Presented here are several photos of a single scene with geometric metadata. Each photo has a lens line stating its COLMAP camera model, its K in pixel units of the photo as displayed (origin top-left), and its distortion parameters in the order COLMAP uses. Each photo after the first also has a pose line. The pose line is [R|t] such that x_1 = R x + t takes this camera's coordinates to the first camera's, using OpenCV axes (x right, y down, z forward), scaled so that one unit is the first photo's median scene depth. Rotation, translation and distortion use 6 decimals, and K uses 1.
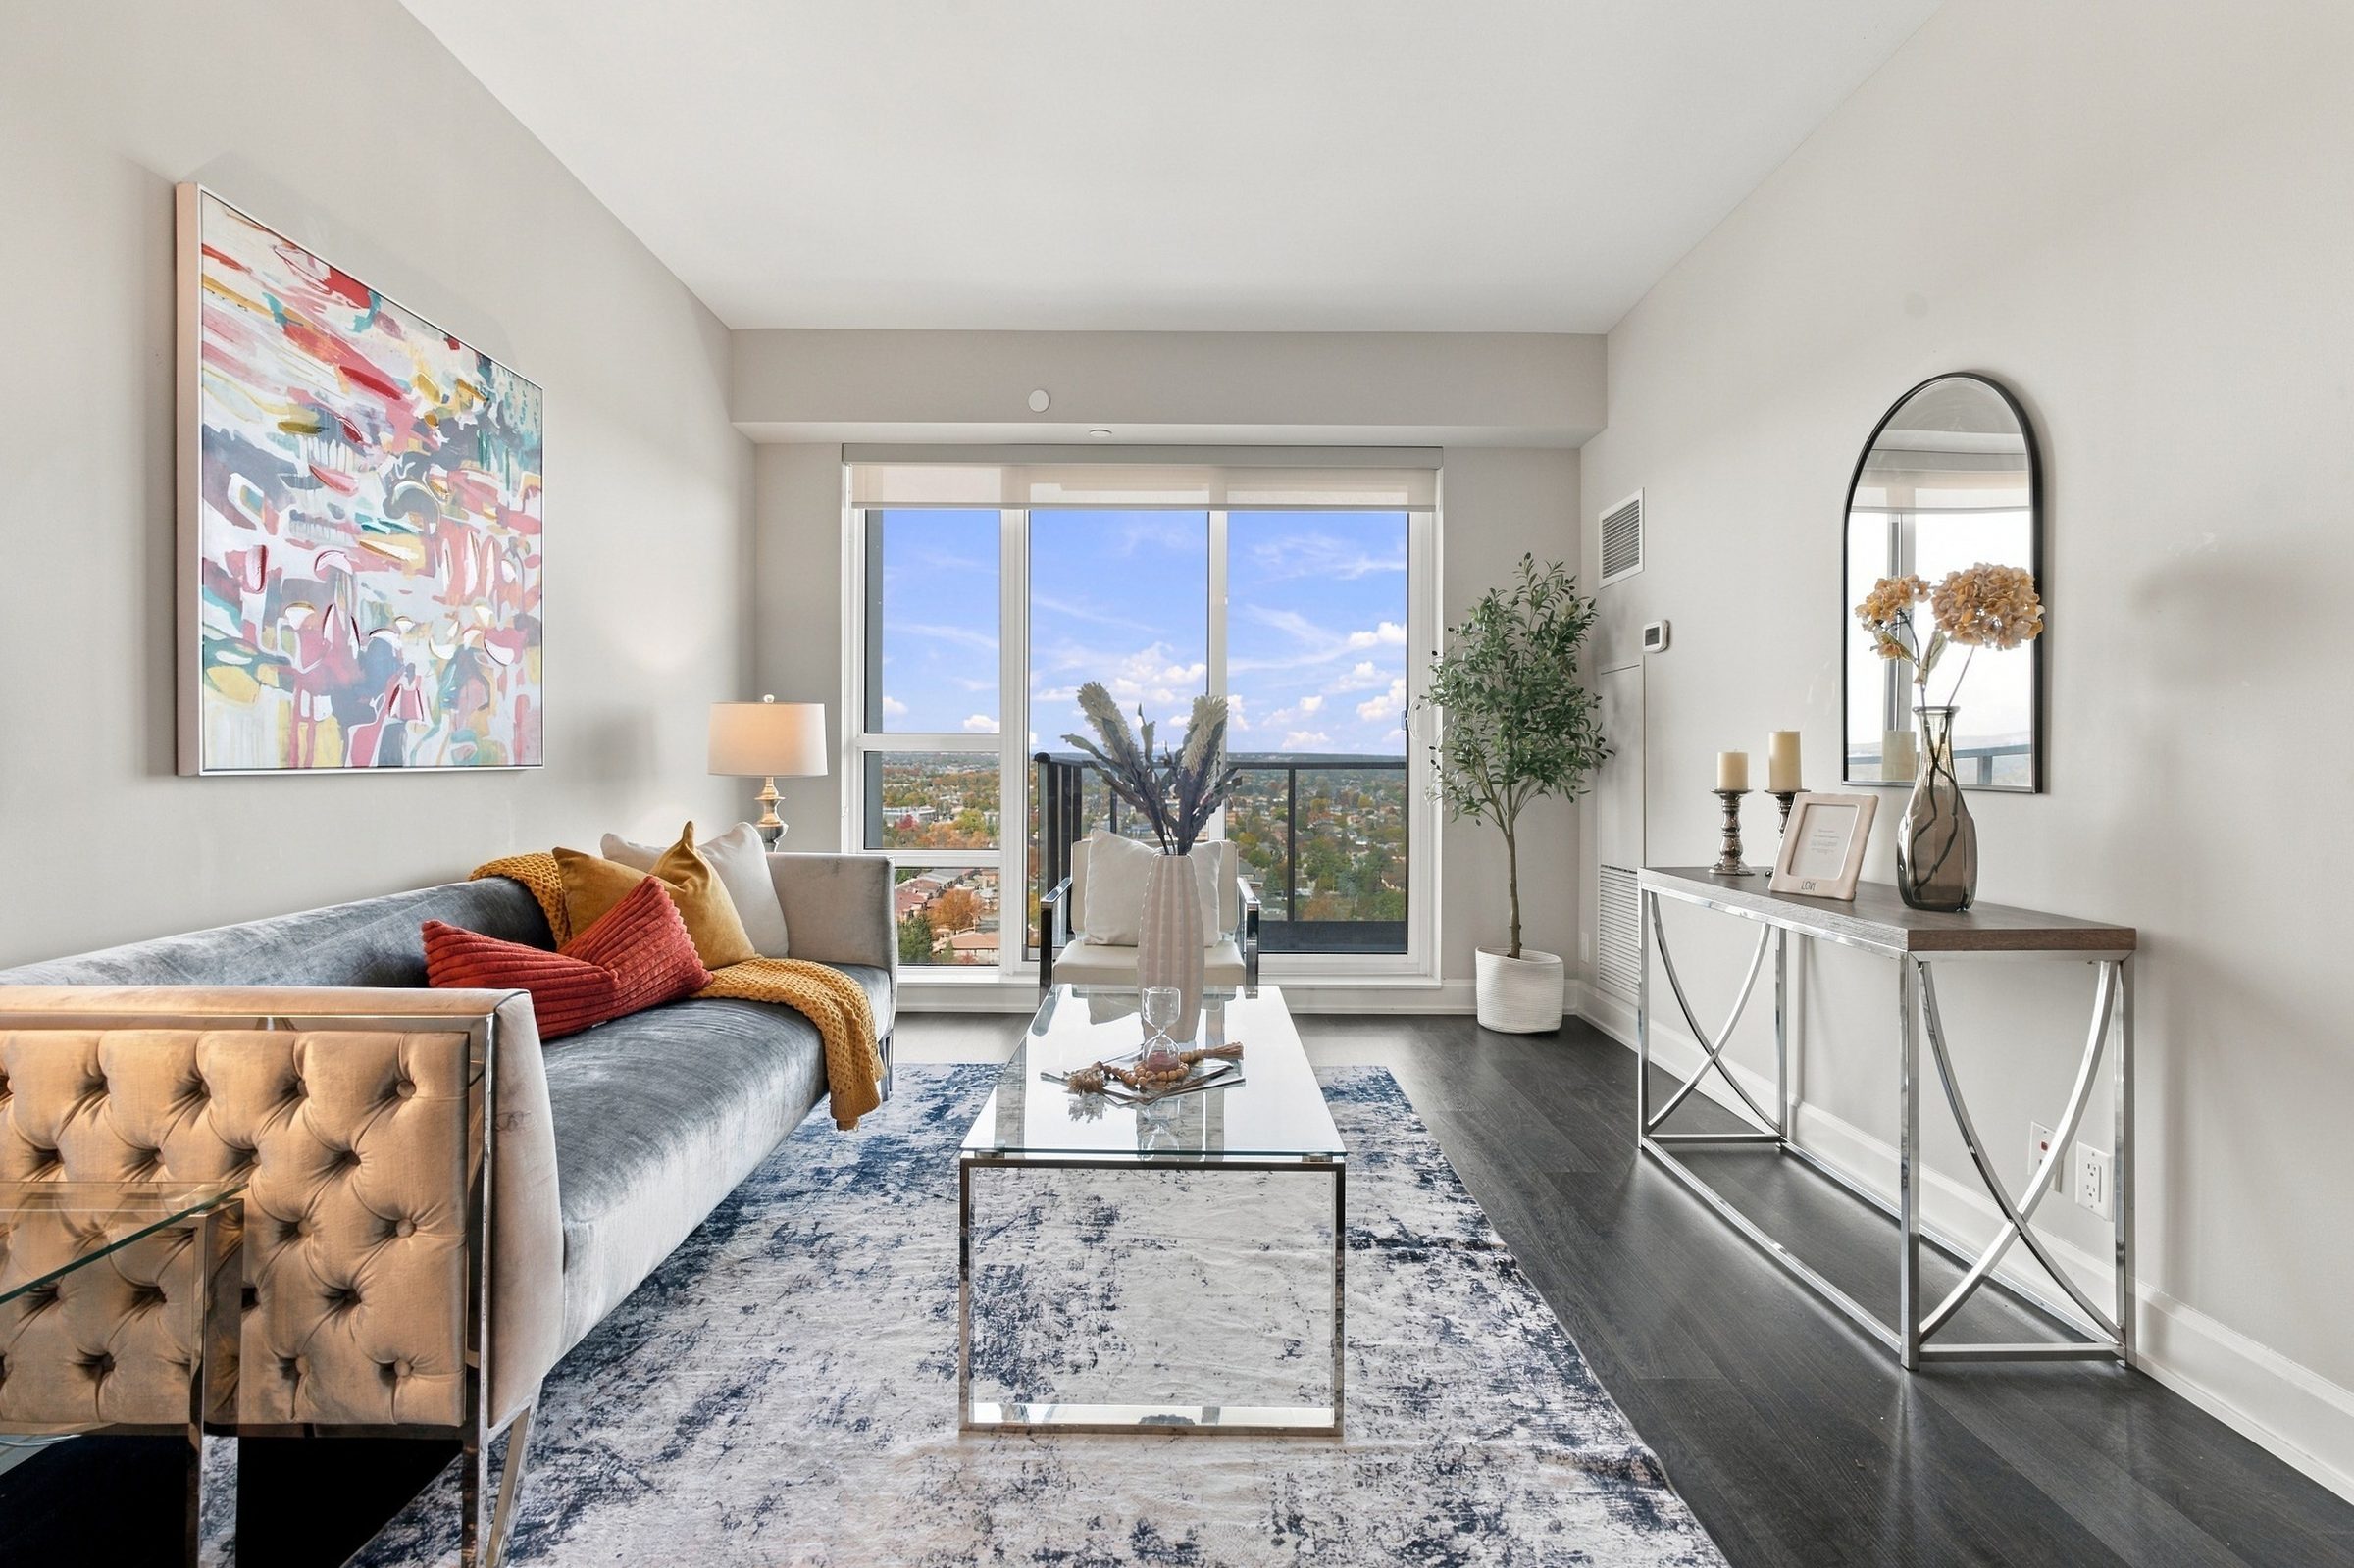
lens RADIAL K [[1062.3, 0, 1179.3], [0, 1062.3, 763.6], [0, 0, 1]] dist [-0.009756, 0.003355]
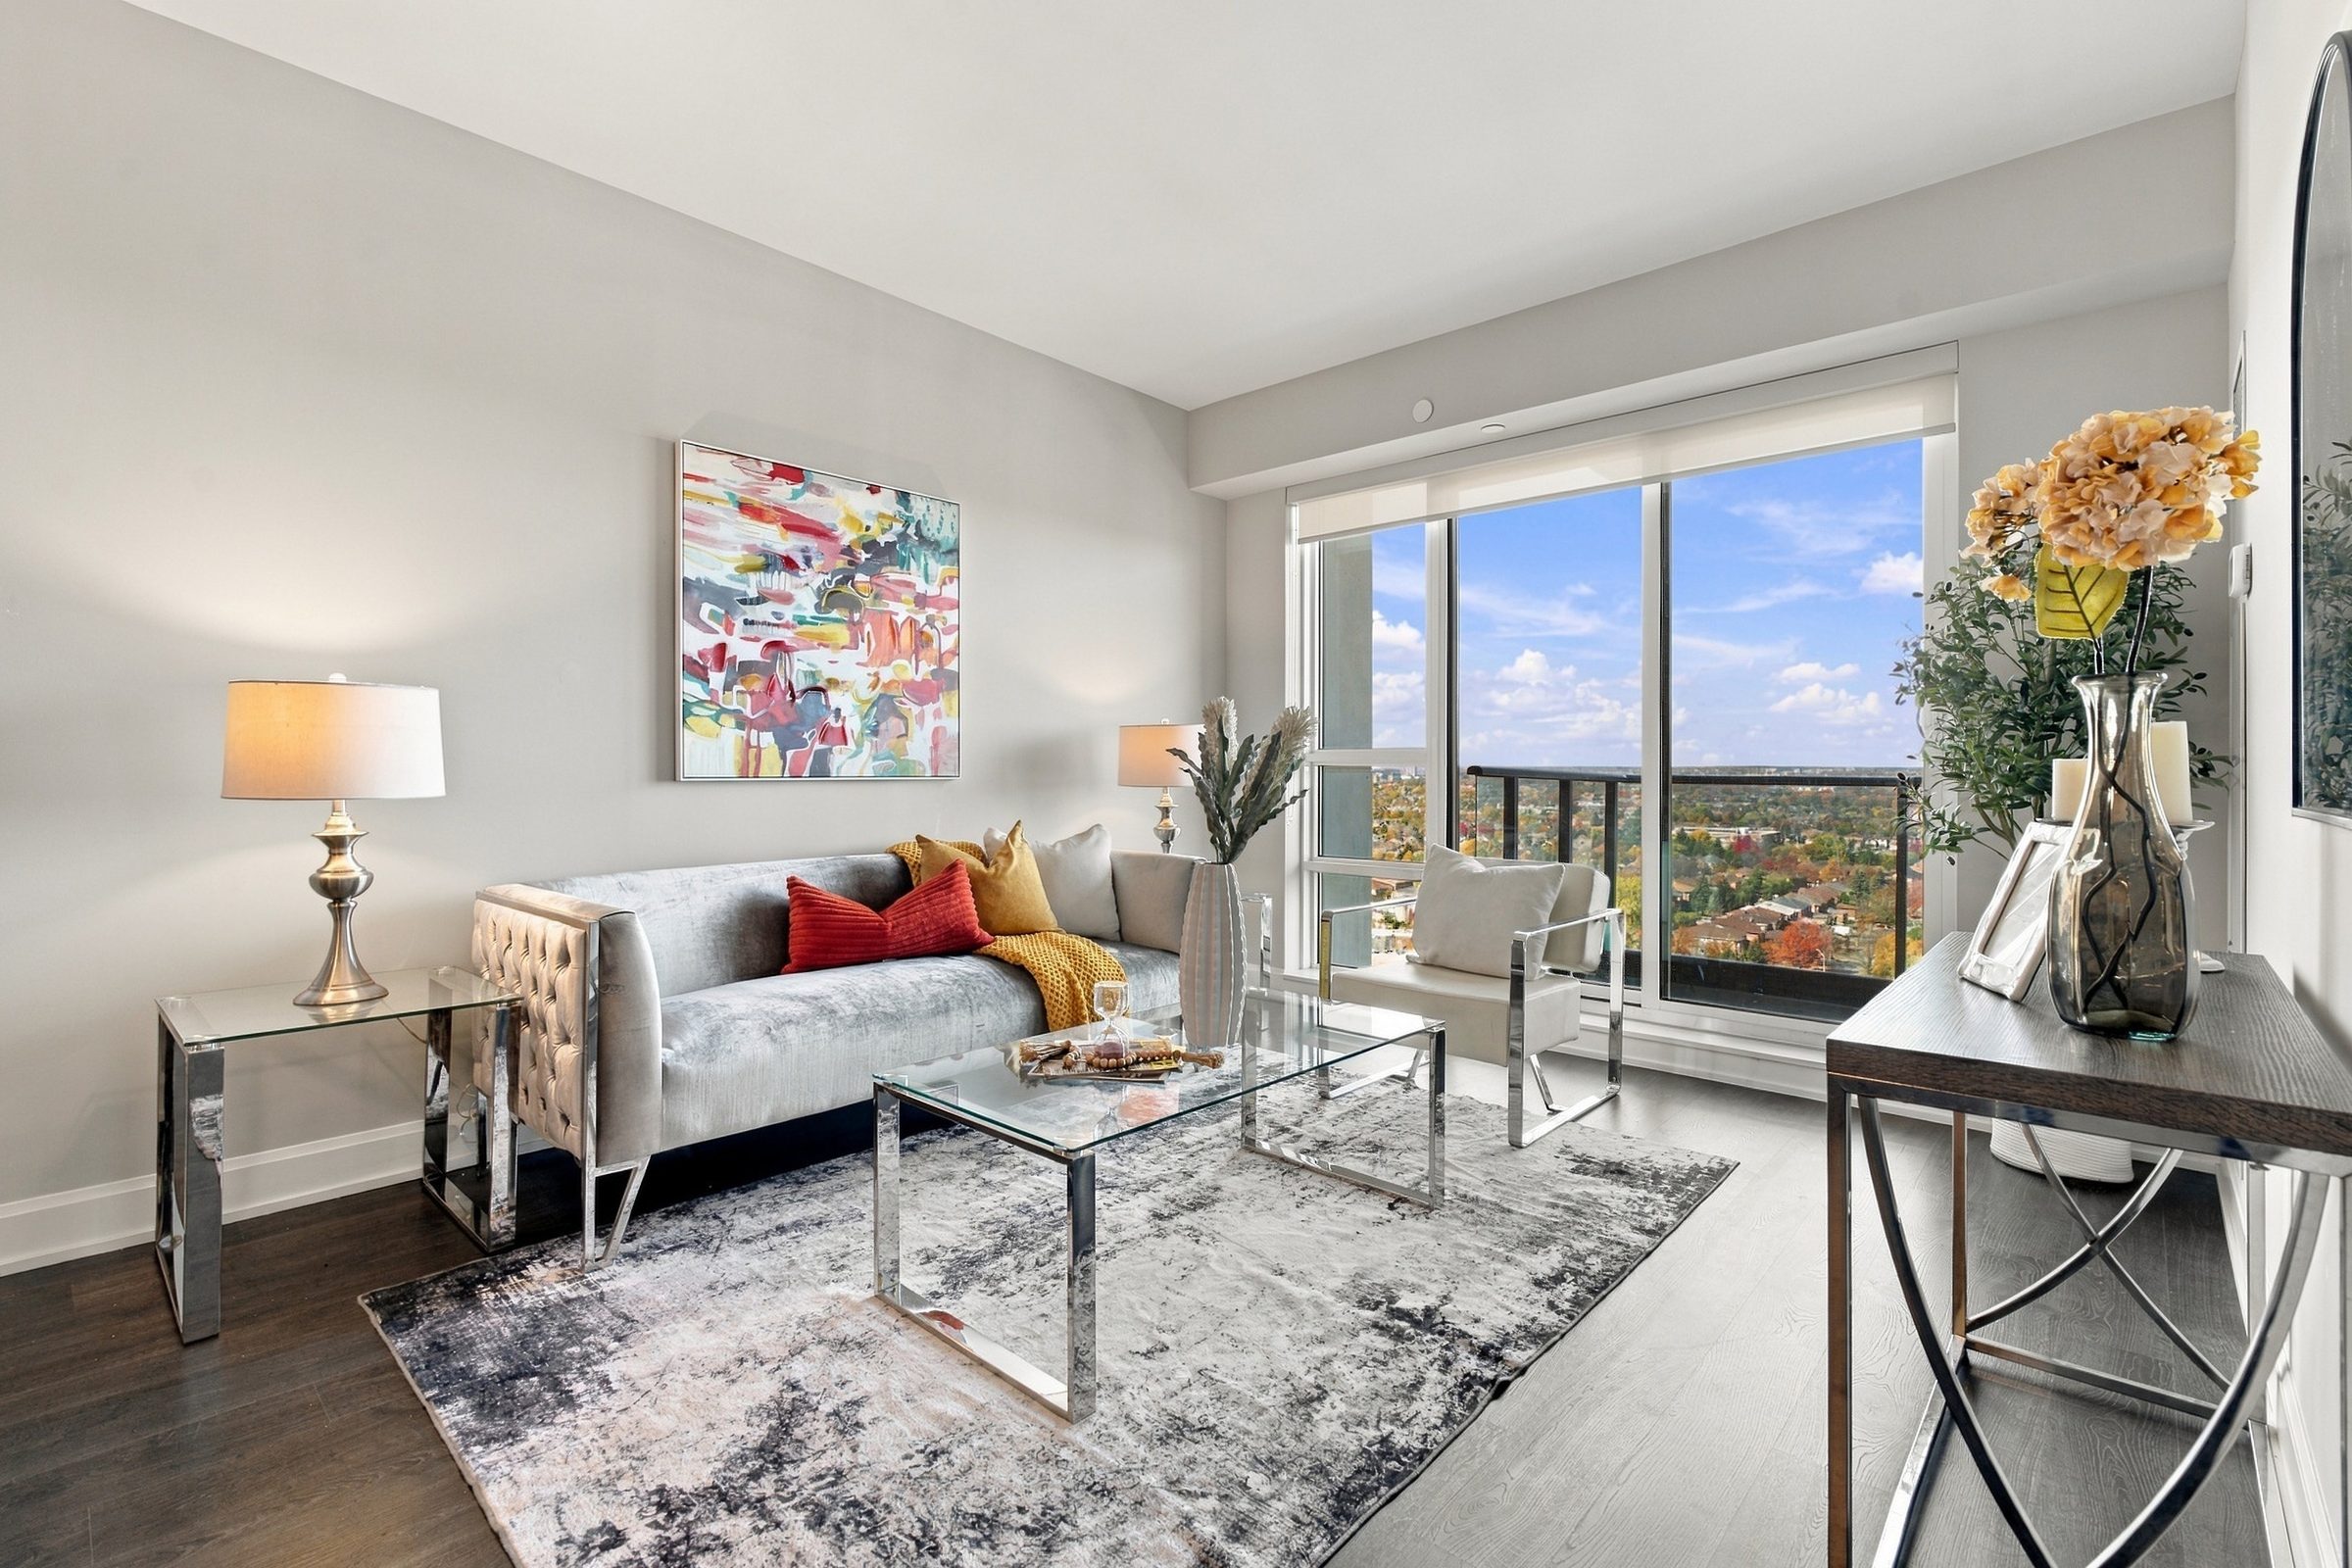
lens RADIAL K [[1061.5, 0, 1188.6], [0, 1061.5, 774.1], [0, 0, 1]] dist [-0.009756, 0.003355]
pose [[0.735606, -0.000582, -0.677409, 0.689015], [-0.003105, 0.999986, -0.004230, 0.004099], [0.677403, 0.005215, 0.735594, 0.231902]]
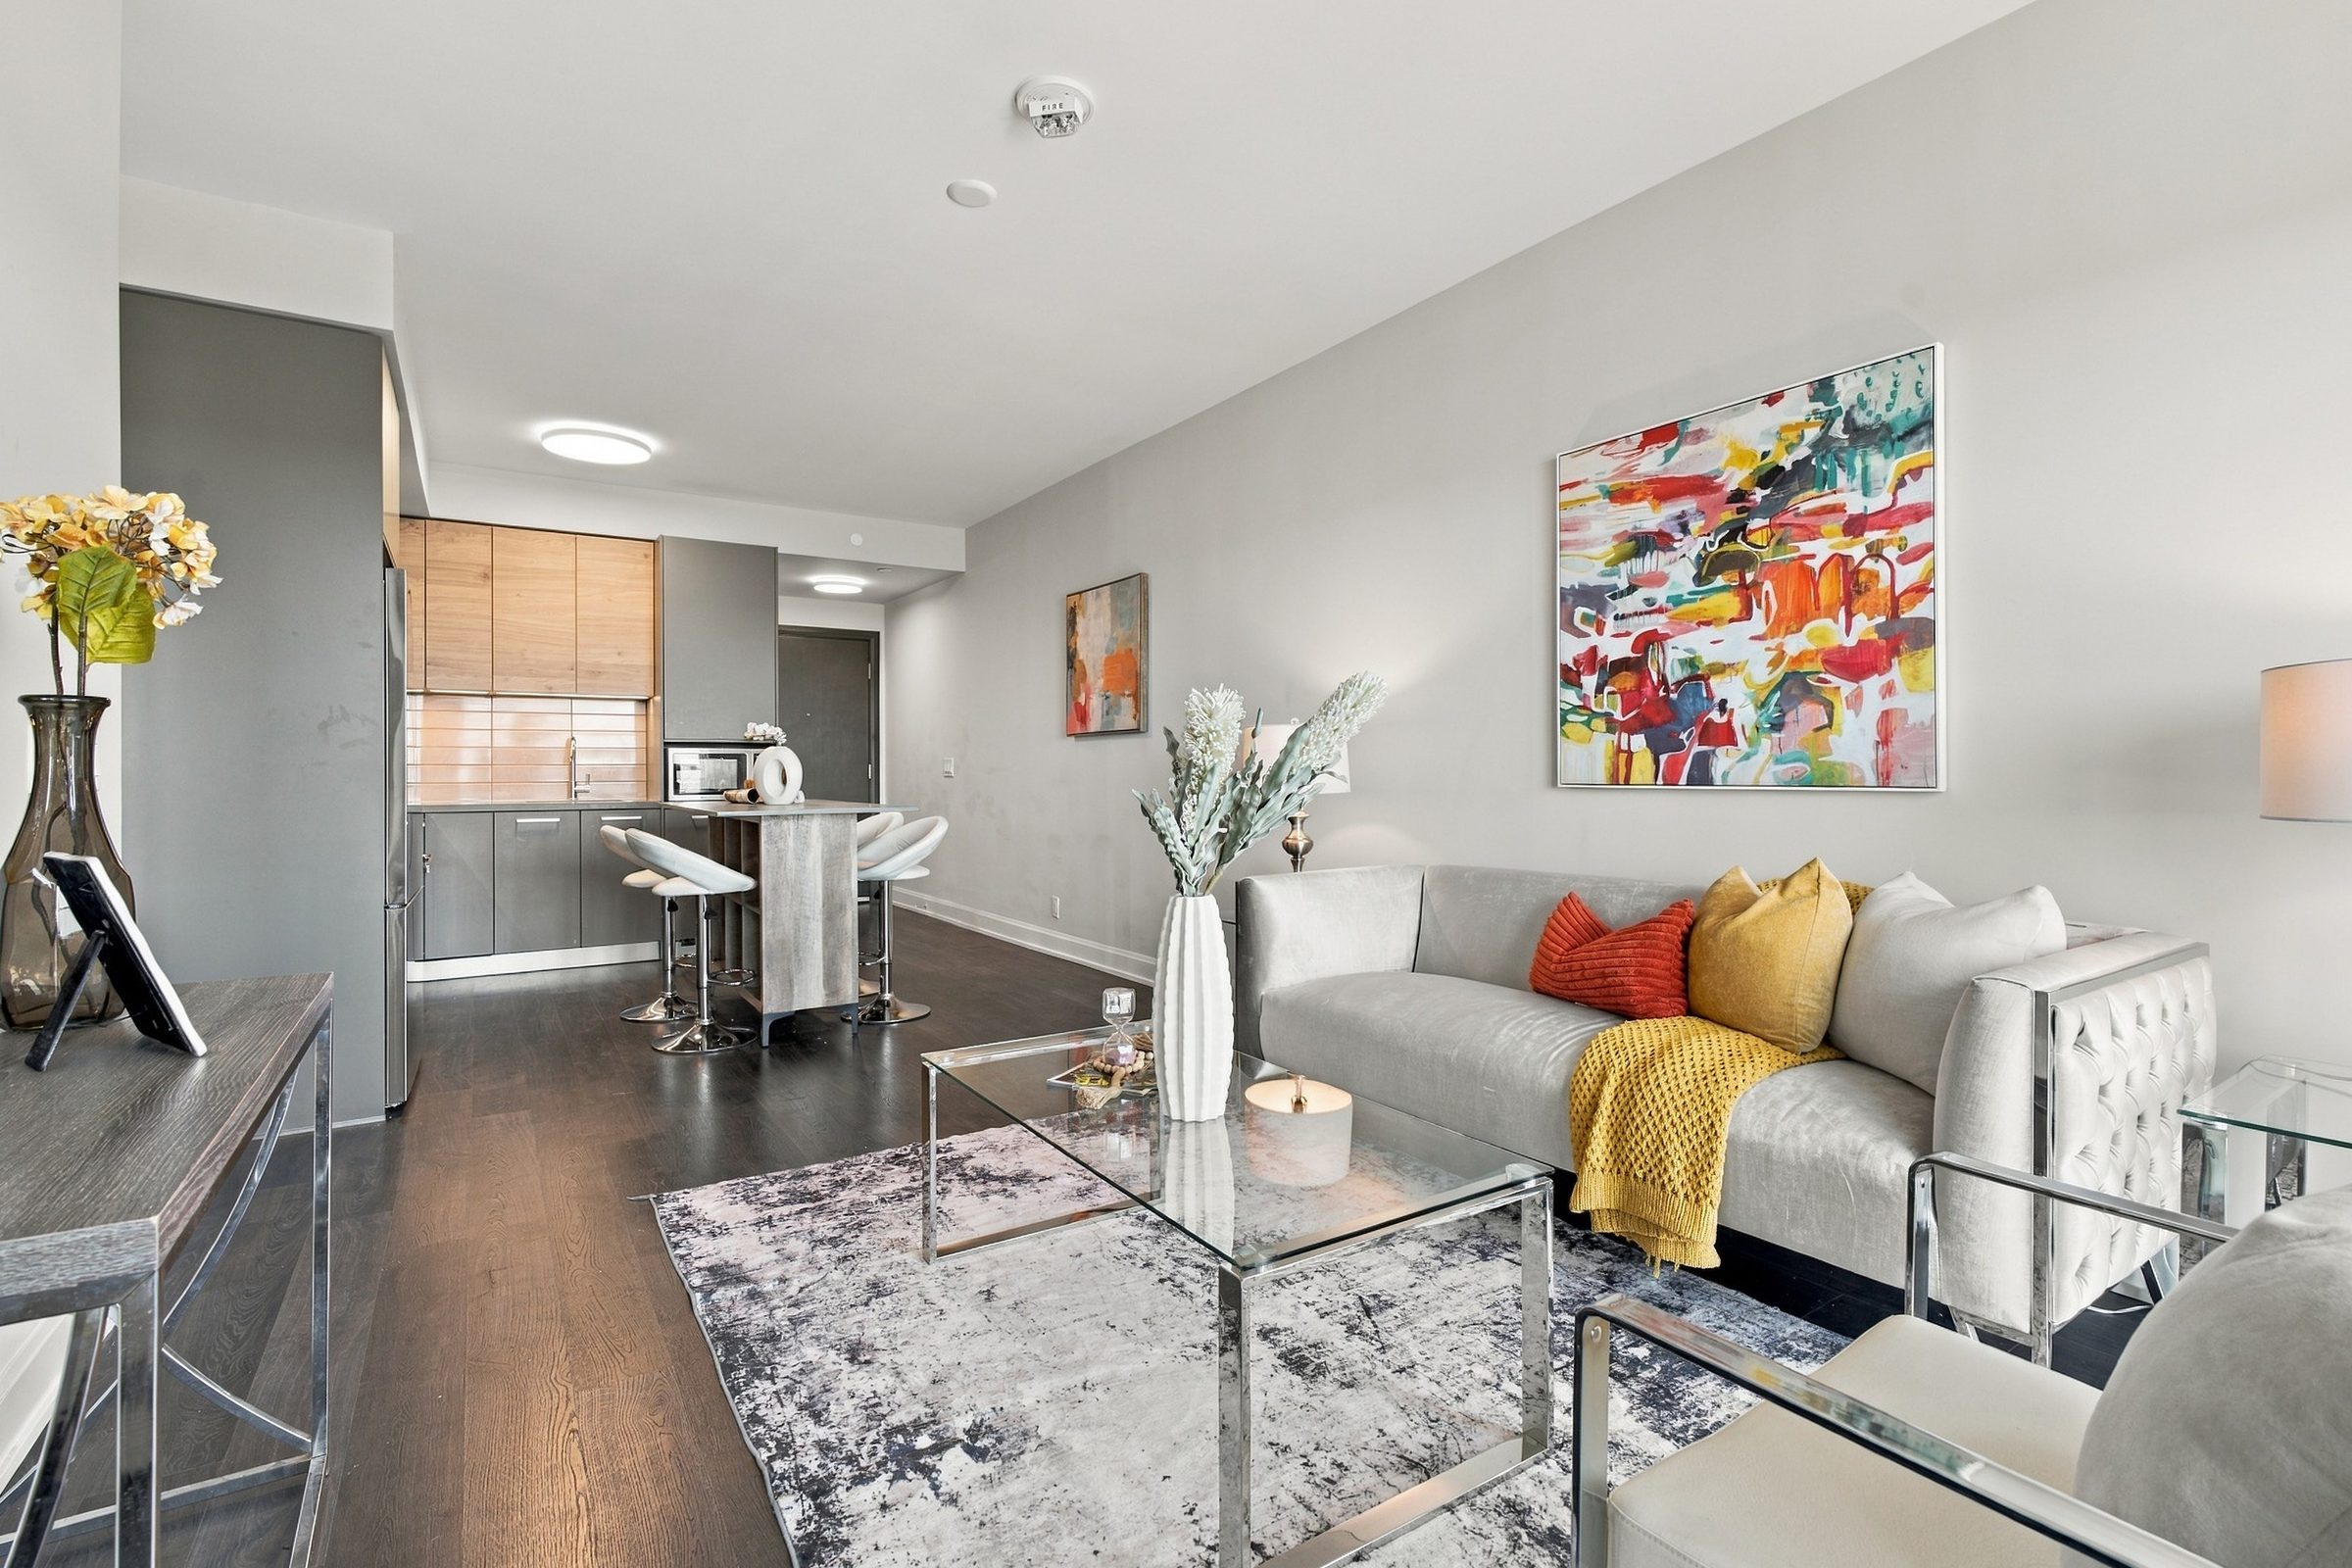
lens RADIAL K [[1061.5, 0, 1147.2], [0, 1061.5, 769.9], [0, 0, 1]] dist [-0.009756, 0.003355]
pose [[-0.852311, -0.007533, -0.522981, 0.471701], [-0.007618, 0.999969, -0.001989, -0.007474], [0.522979, 0.002289, -0.852342, 1.731496]]
